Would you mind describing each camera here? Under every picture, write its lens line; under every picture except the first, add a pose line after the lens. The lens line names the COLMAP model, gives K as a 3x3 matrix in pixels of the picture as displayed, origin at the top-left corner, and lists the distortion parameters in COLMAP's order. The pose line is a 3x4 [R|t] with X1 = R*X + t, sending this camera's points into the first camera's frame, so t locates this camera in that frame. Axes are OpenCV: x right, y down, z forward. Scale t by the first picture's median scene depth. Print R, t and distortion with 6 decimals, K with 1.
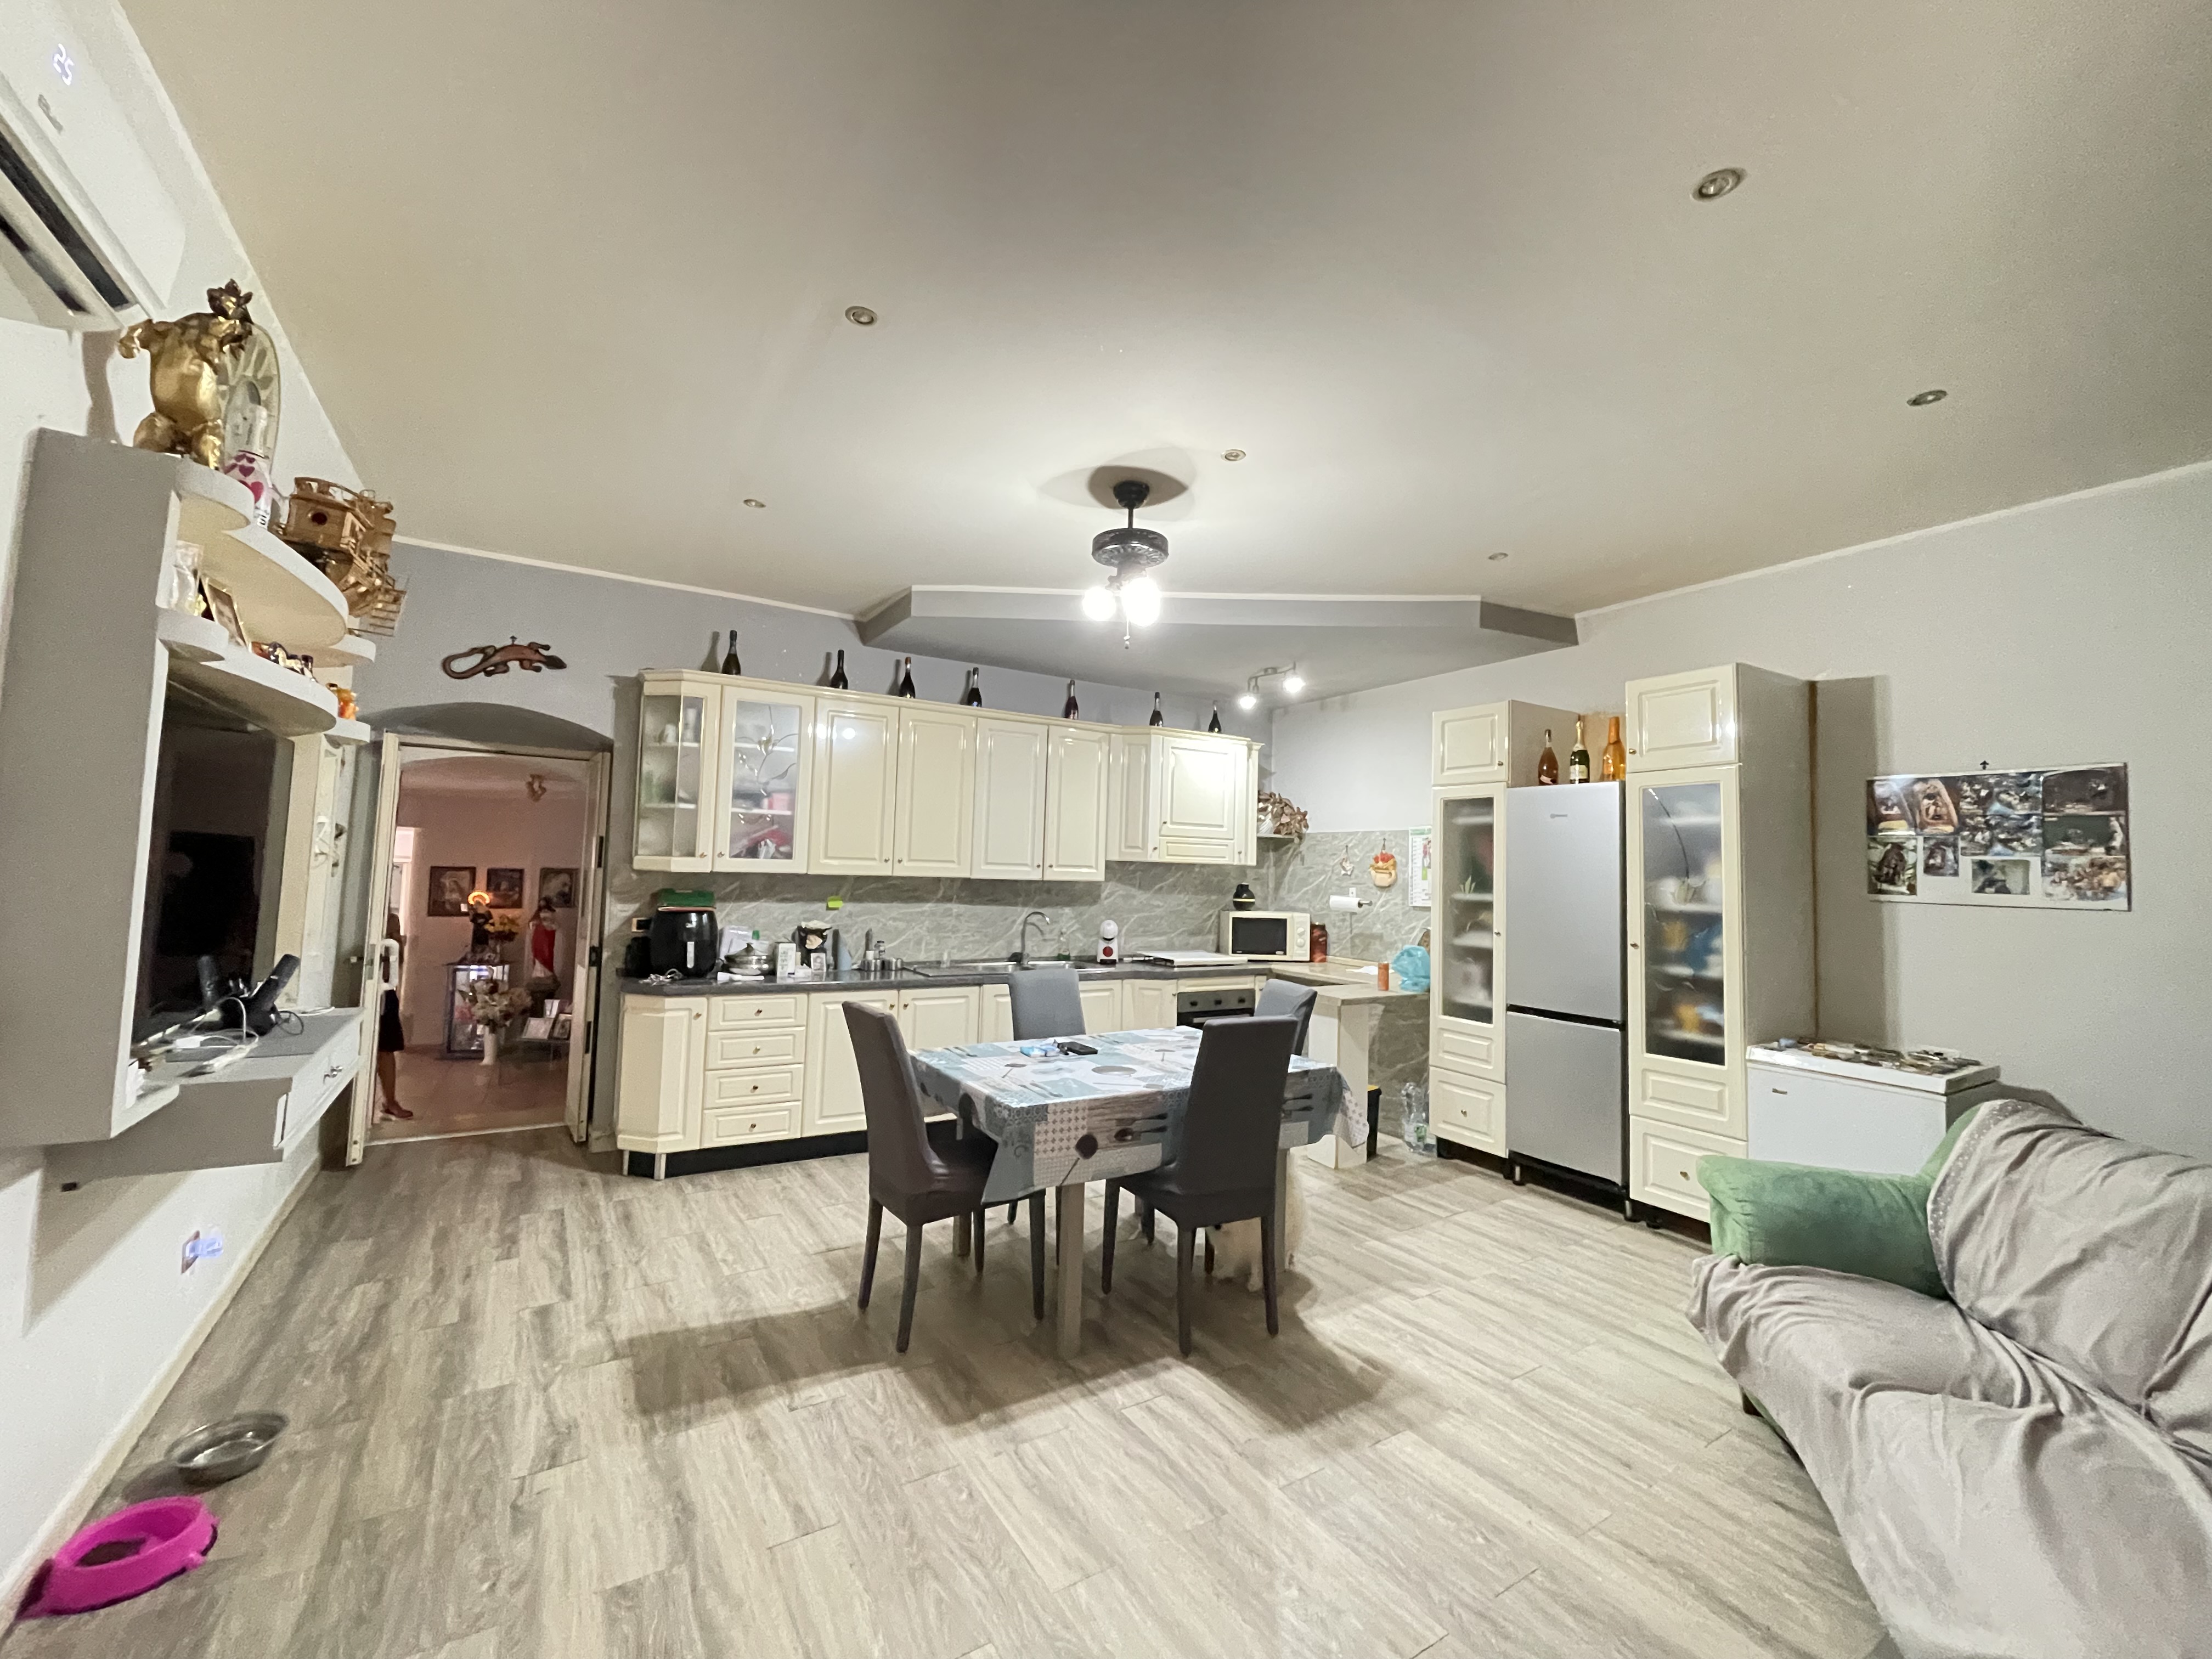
lens RADIAL K [[898.1, 0, 1101.4], [0, 898.1, 825.7], [0, 0, 1]] dist [-0.003968, 0.000320]
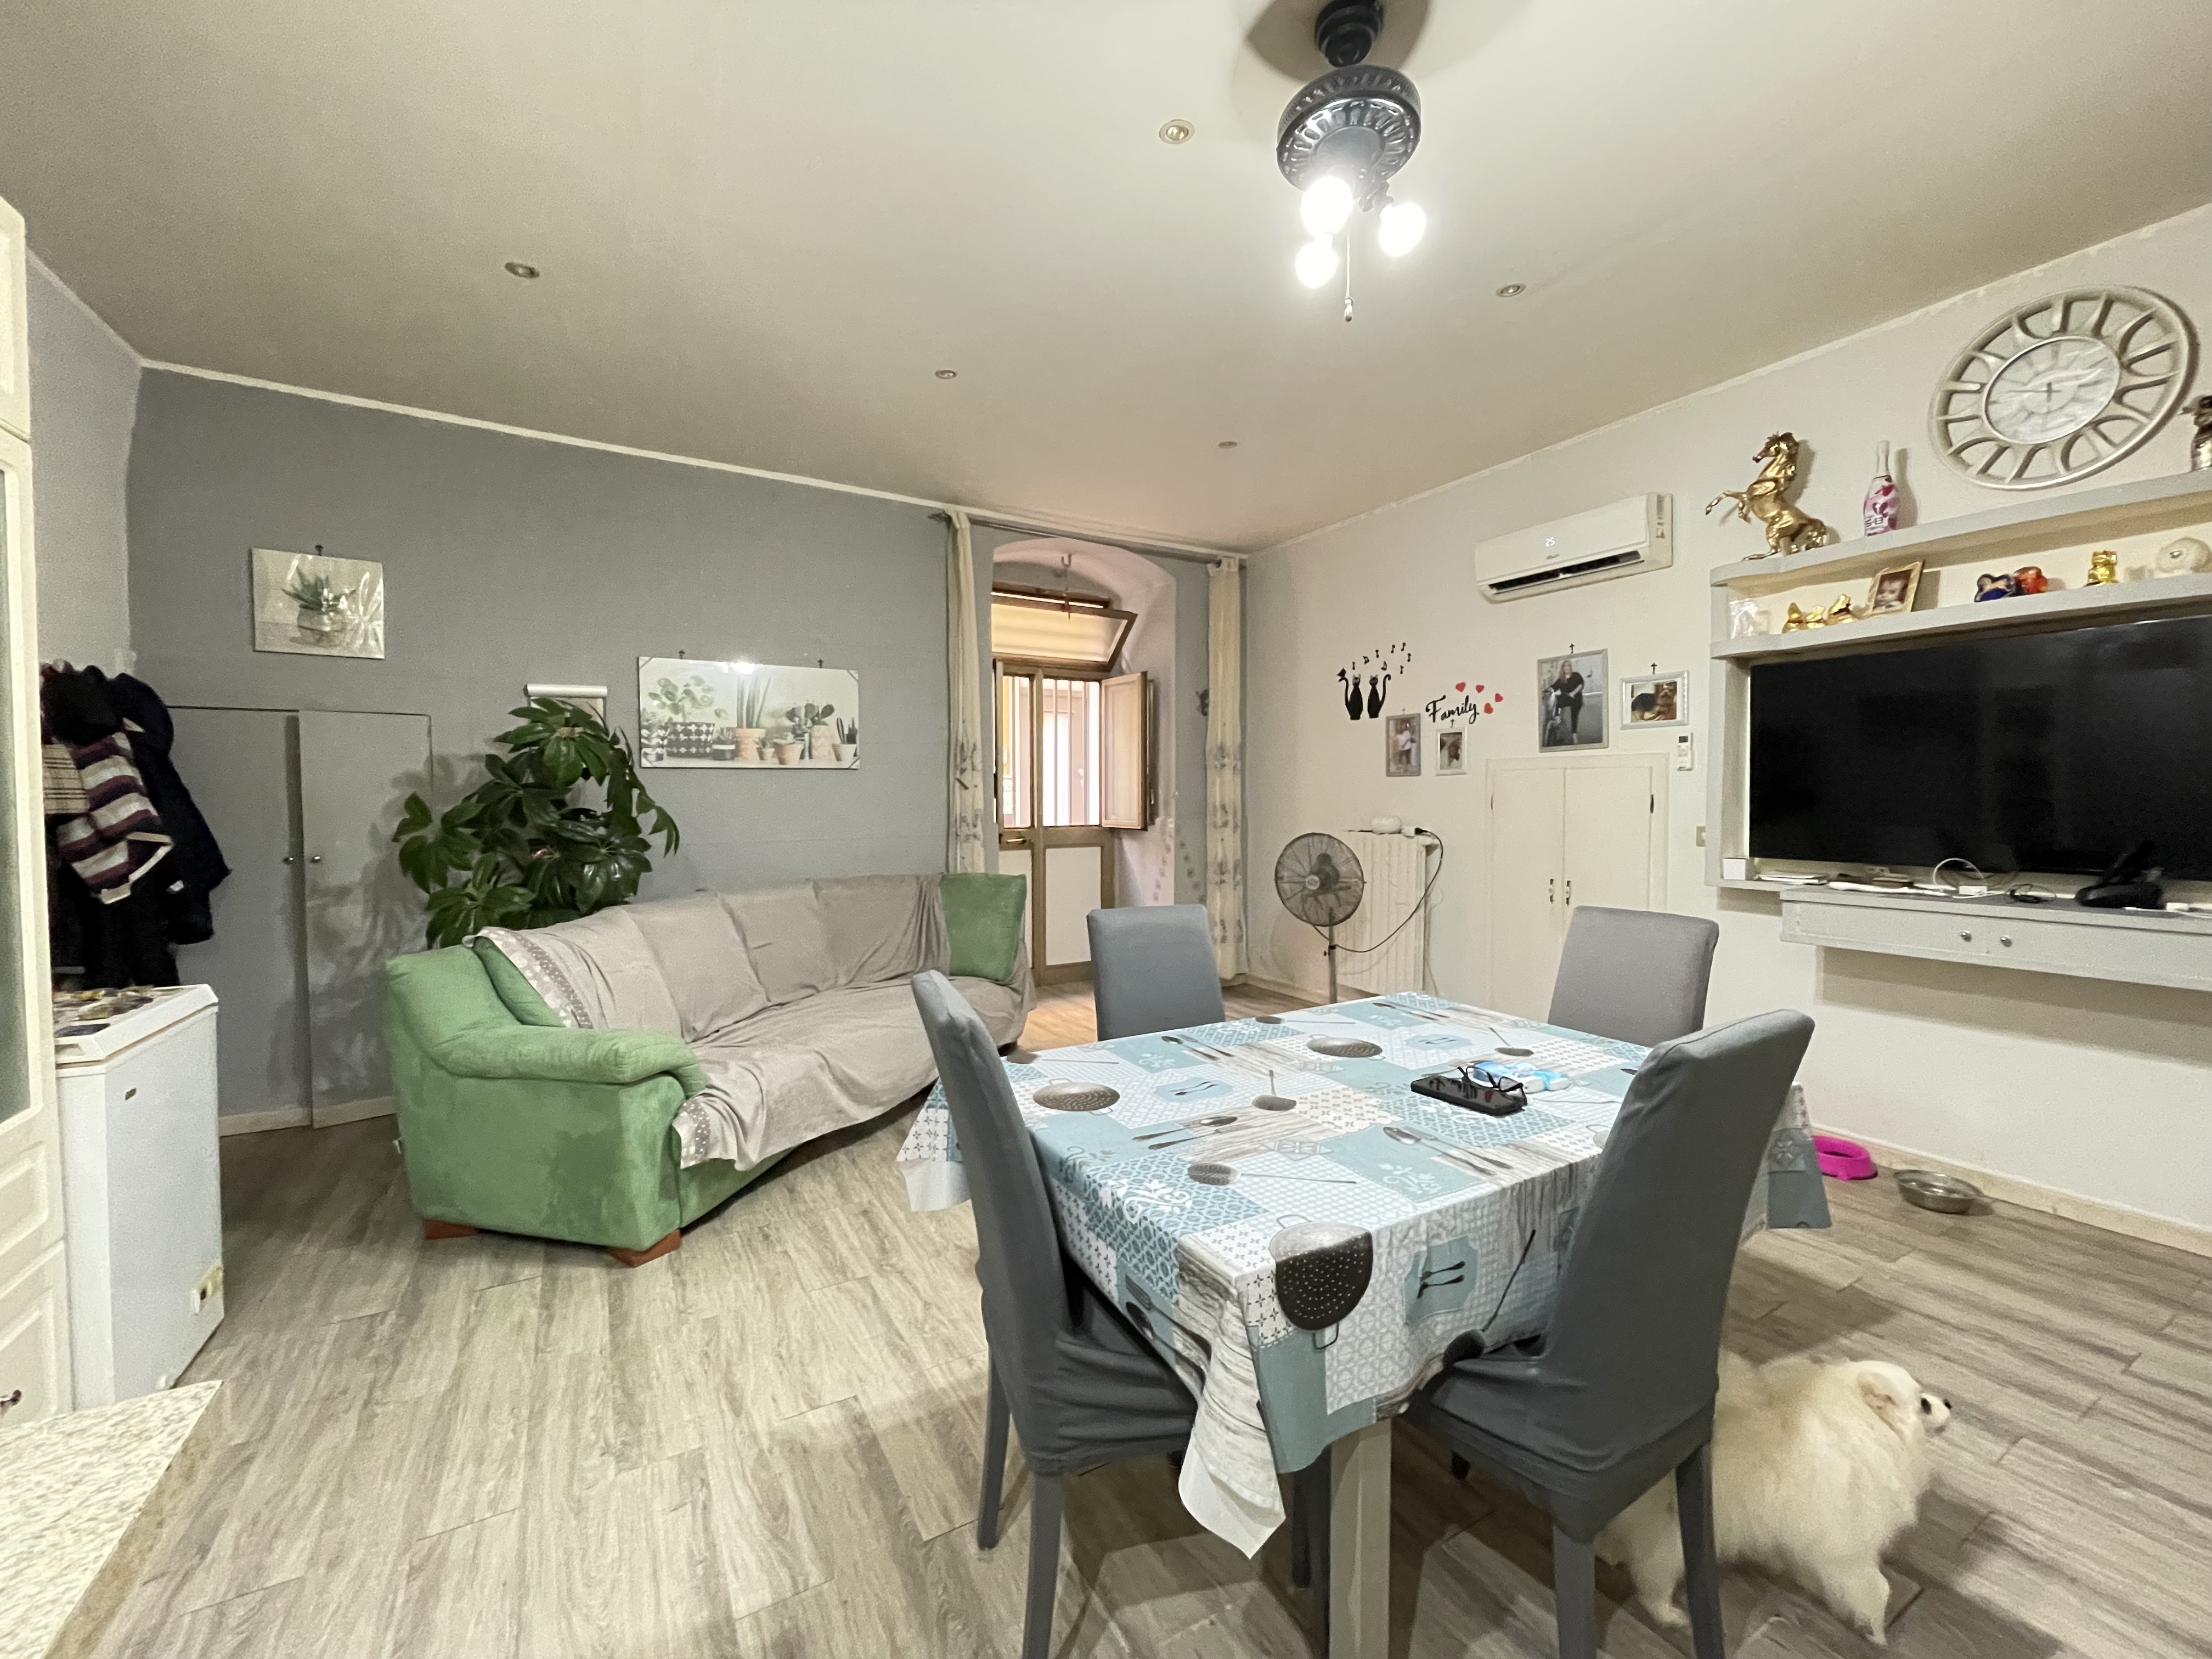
lens RADIAL K [[898.1, 0, 1108.5], [0, 898.1, 828.0], [0, 0, 1]] dist [-0.003968, 0.000320]
pose [[-0.999419, -0.021465, 0.026481, 0.159247], [-0.022132, 0.999438, -0.025170, 0.143119], [-0.025926, -0.025741, -0.999332, 1.589226]]
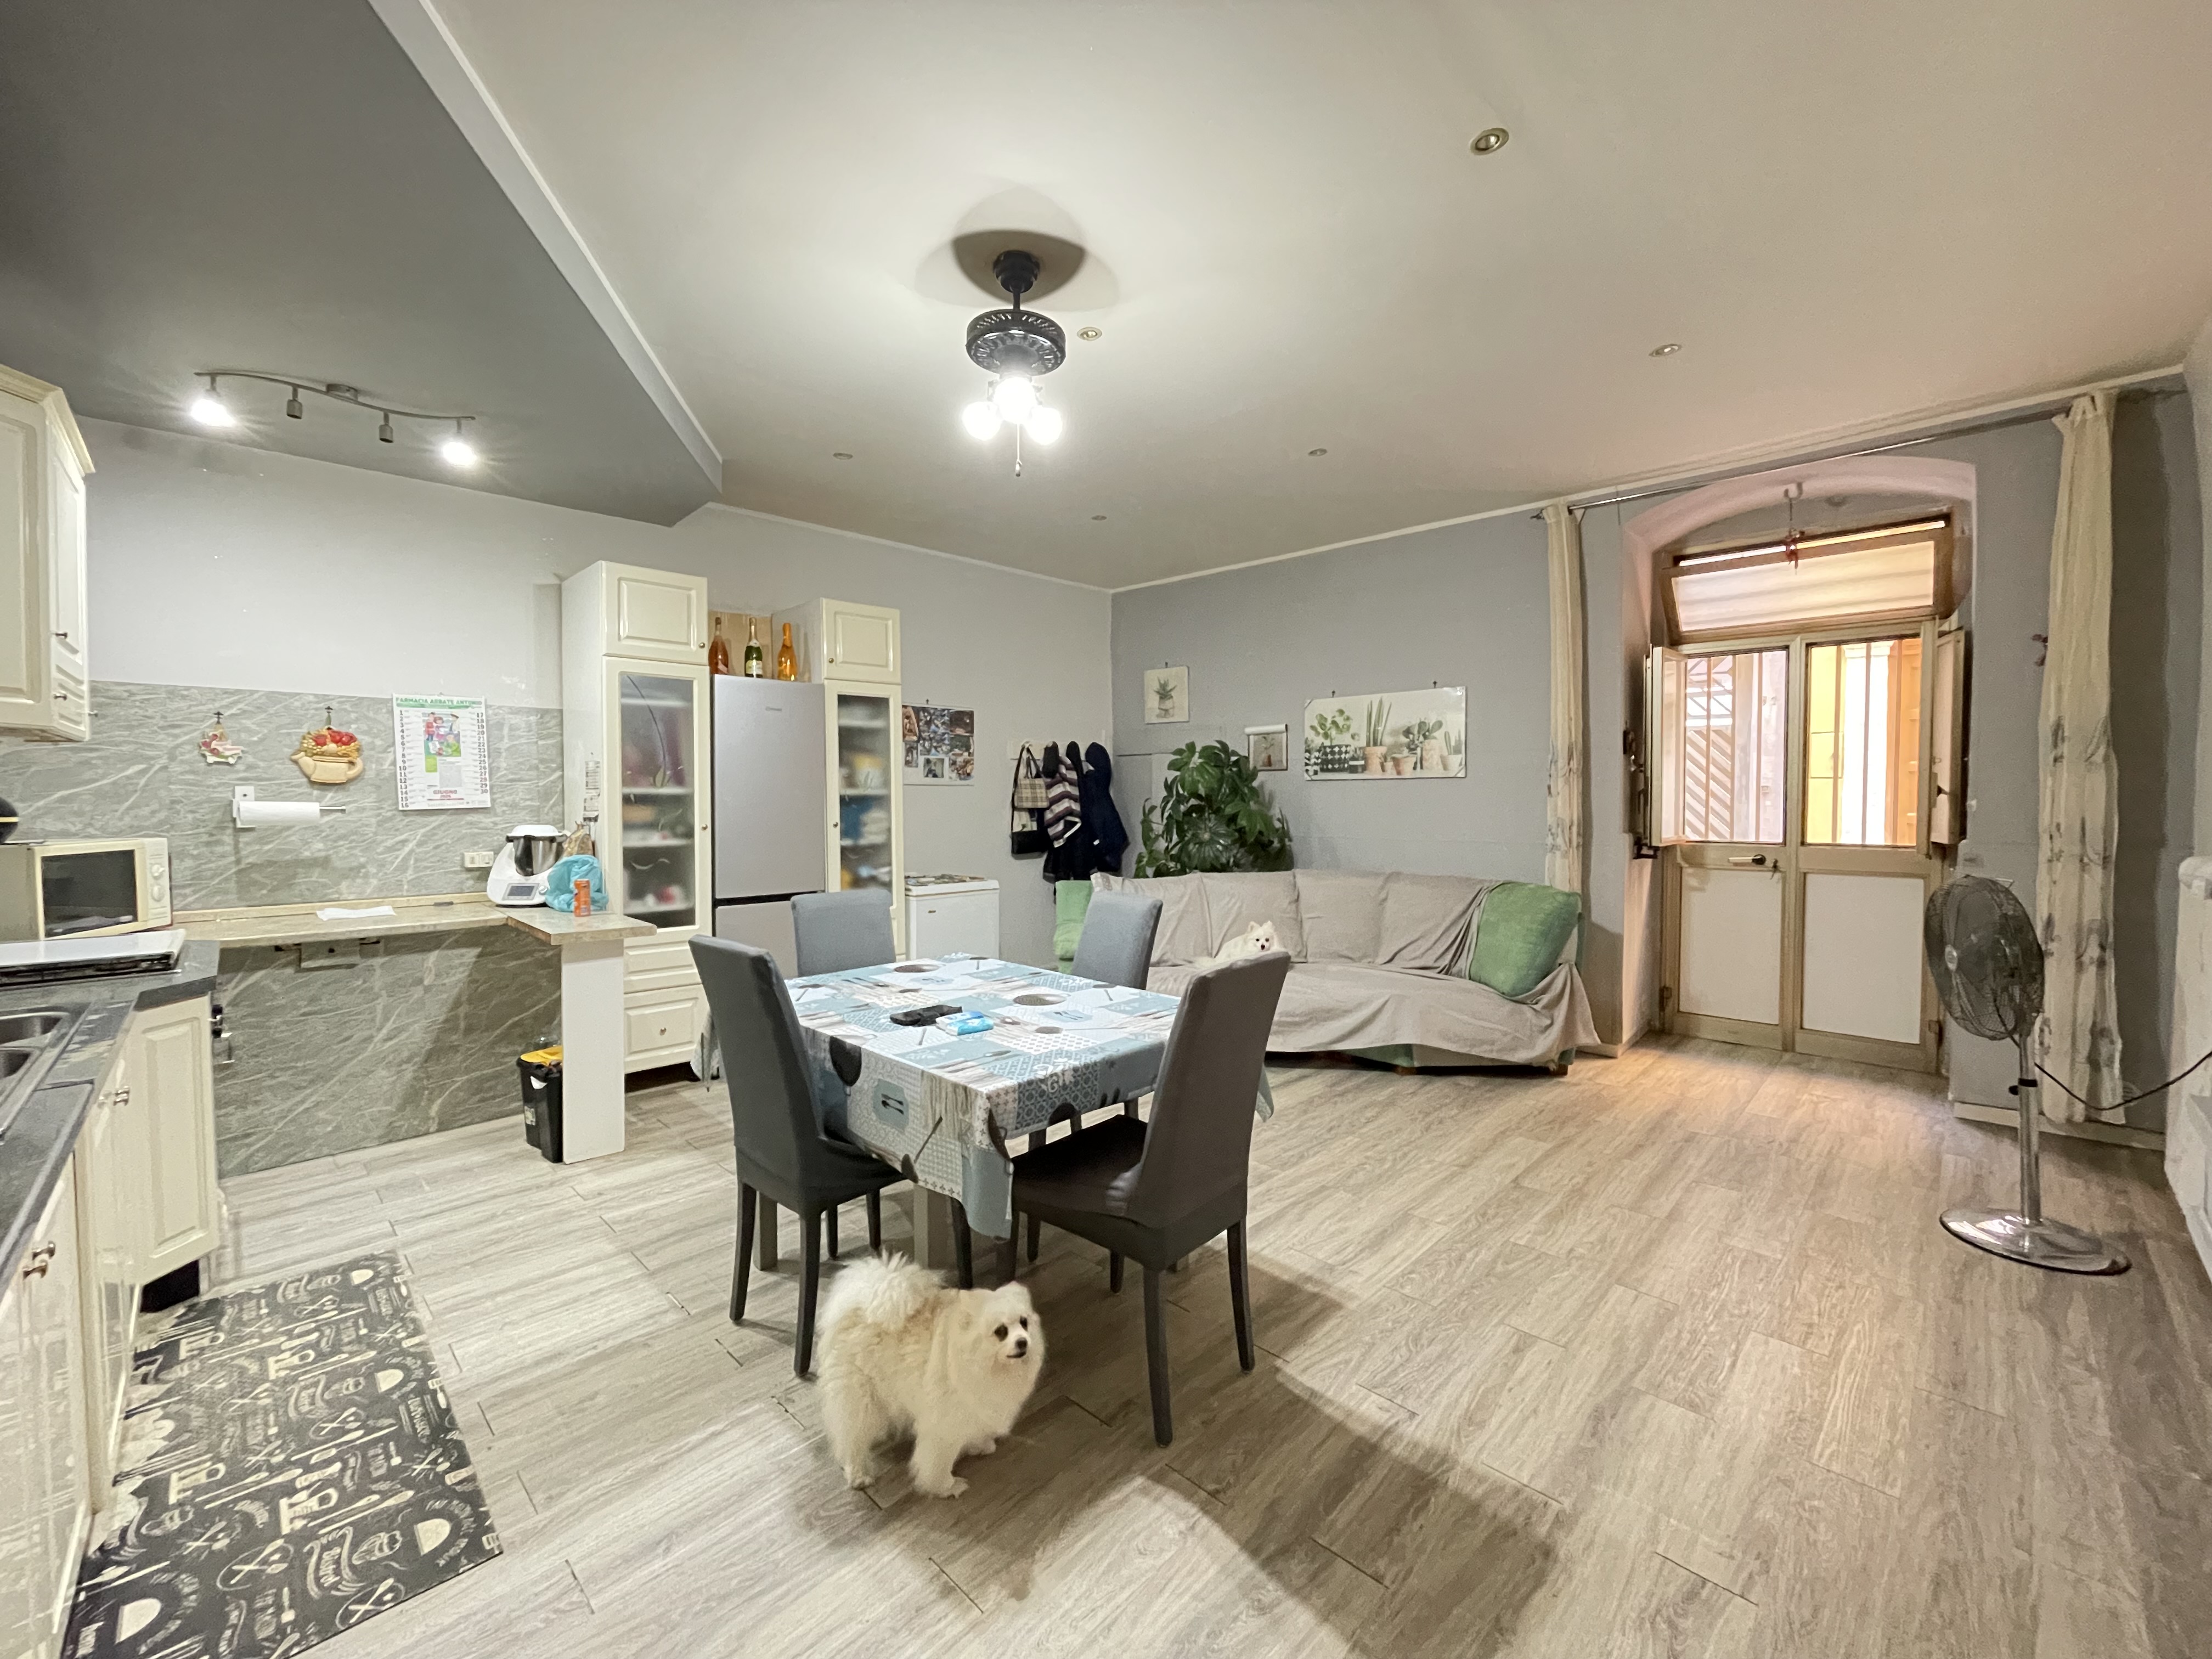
lens RADIAL K [[898.1, 0, 1080.0], [0, 898.1, 859.4], [0, 0, 1]] dist [-0.003968, 0.000320]
pose [[-0.211335, -0.102663, 0.972007, -0.789908], [-0.059696, 0.993968, 0.092003, 0.058540], [-0.975589, -0.038581, -0.216189, 1.143094]]
